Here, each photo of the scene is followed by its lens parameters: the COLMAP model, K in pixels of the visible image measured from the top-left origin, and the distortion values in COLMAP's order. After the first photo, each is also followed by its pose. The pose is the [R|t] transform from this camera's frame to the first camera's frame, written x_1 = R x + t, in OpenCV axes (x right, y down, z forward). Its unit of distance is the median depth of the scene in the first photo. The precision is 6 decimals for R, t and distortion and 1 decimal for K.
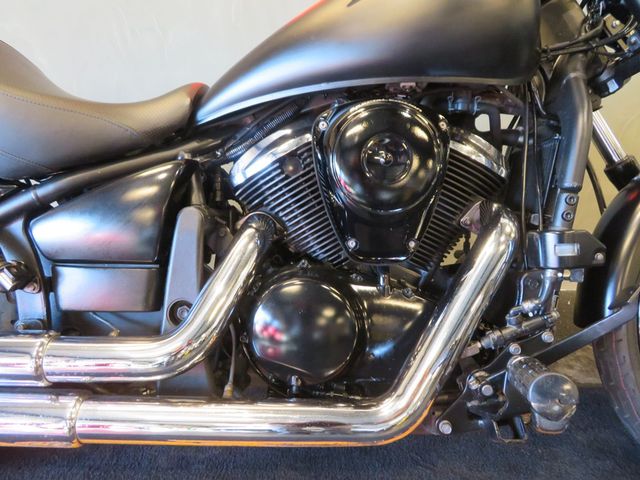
lens RADIAL K [[458.2, 0, 319.7], [0, 458.2, 239.0], [0, 0, 1]] dist [-0.004584, -0.003799]
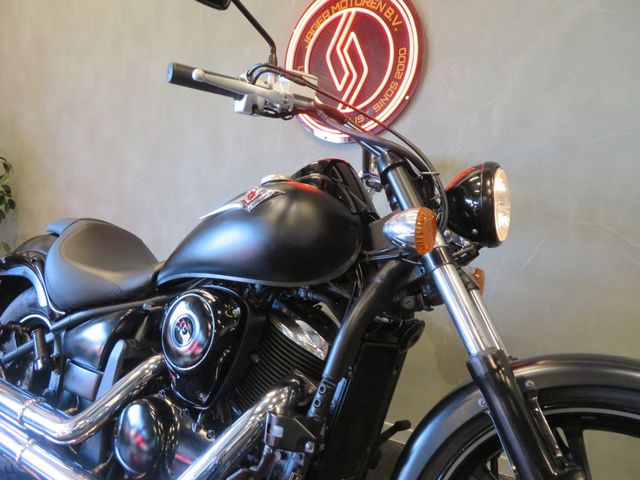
lens RADIAL K [[458.2, 0, 317.2], [0, 458.2, 240.8], [0, 0, 1]] dist [-0.004584, -0.003799]
pose [[0.845055, 0.049509, -0.532382, 1.123270], [-0.184209, 0.961703, -0.202963, -0.208583], [0.501945, 0.269584, 0.821812, -0.040678]]
